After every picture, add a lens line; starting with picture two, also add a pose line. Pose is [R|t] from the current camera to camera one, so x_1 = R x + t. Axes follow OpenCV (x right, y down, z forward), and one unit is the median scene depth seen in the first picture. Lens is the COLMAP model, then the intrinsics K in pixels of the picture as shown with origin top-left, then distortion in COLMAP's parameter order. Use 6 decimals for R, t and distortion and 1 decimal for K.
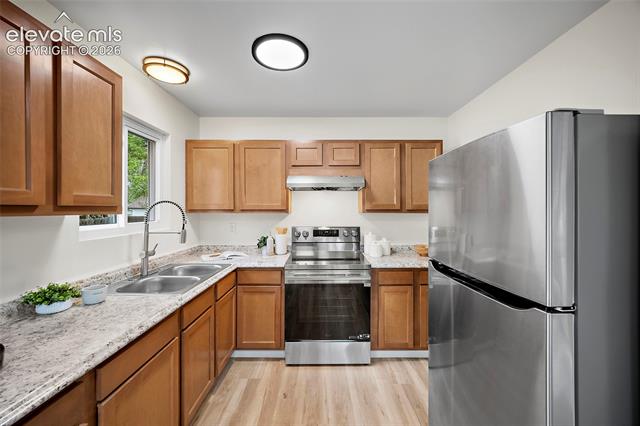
lens RADIAL K [[252.9, 0, 321.8], [0, 252.9, 209.4], [0, 0, 1]] dist [-0.003415, -0.000423]
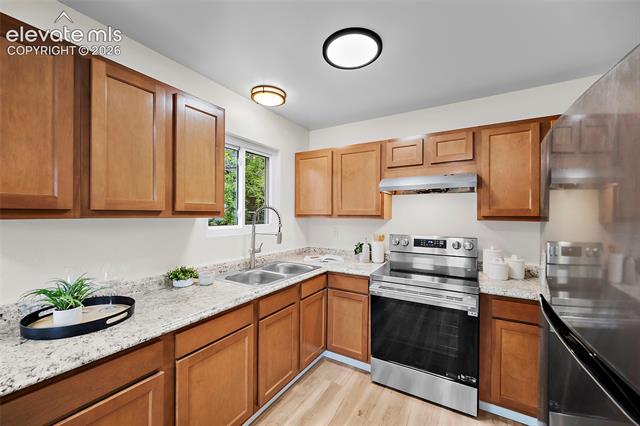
lens RADIAL K [[252.9, 0, 321.9], [0, 252.9, 215.6], [0, 0, 1]] dist [-0.003415, -0.000423]
pose [[0.857624, 0.009179, -0.514195, 0.172815], [-0.007820, 0.999958, 0.004808, -0.000900], [0.514218, -0.000103, 0.857660, 0.099341]]
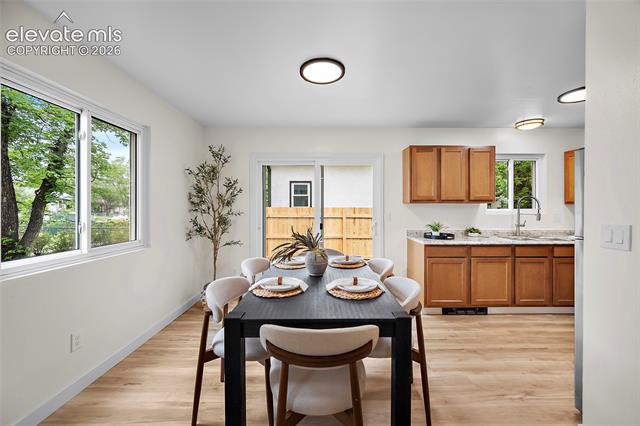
lens RADIAL K [[252.9, 0, 322.5], [0, 252.9, 207.6], [0, 0, 1]] dist [-0.003415, -0.000423]
pose [[0.004420, -0.002173, -0.999988, 0.976523], [-0.001287, 0.999997, -0.002178, 0.042214], [0.999989, 0.001297, 0.004418, -0.398481]]
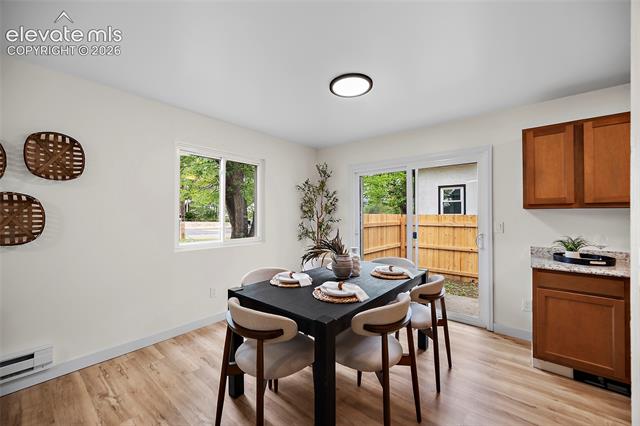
lens RADIAL K [[252.9, 0, 320.6], [0, 252.9, 209.8], [0, 0, 1]] dist [-0.003415, -0.000423]
pose [[-0.639858, -0.017789, -0.768287, 0.874797], [-0.001833, 0.999765, -0.021622, 0.040490], [0.768491, -0.012426, -0.639740, 0.136201]]
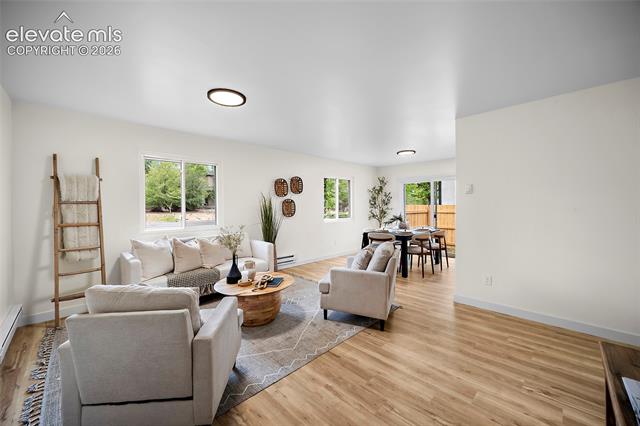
lens RADIAL K [[252.9, 0, 321.4], [0, 252.9, 207.9], [0, 0, 1]] dist [-0.003415, -0.000423]
pose [[-0.709320, 0.008558, -0.704835, 2.281728], [0.005631, 0.999963, 0.006475, 0.038840], [0.704864, 0.000623, -0.709342, 0.721568]]
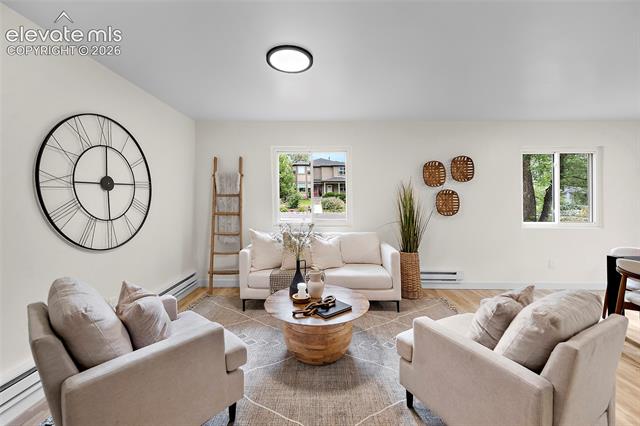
lens RADIAL K [[270.3, 0, 308.6], [0, 270.3, 198.3], [0, 0, 1]] dist [-0.004090, 0.000251]
pose [[-0.999830, -0.003999, 0.018007, 1.719899], [-0.004127, 0.999966, -0.007094, 0.041433], [-0.017978, -0.007168, -0.999813, 0.593622]]
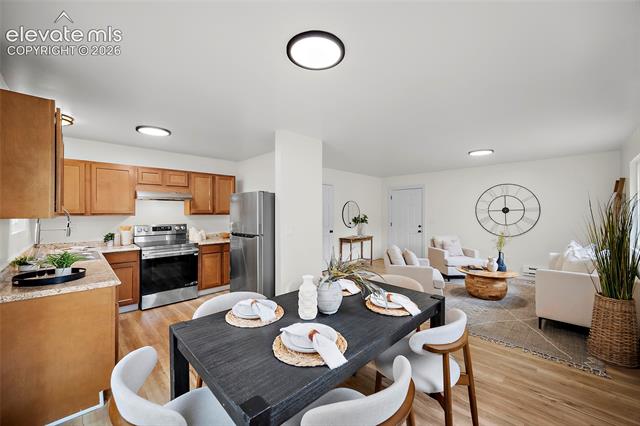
lens RADIAL K [[252.9, 0, 320.9], [0, 252.9, 209.2], [0, 0, 1]] dist [-0.003415, -0.000423]
pose [[0.716732, 0.005697, 0.697325, -0.435022], [0.001063, 0.999957, -0.009261, -0.009425], [-0.697347, 0.007379, 0.716695, -0.914604]]
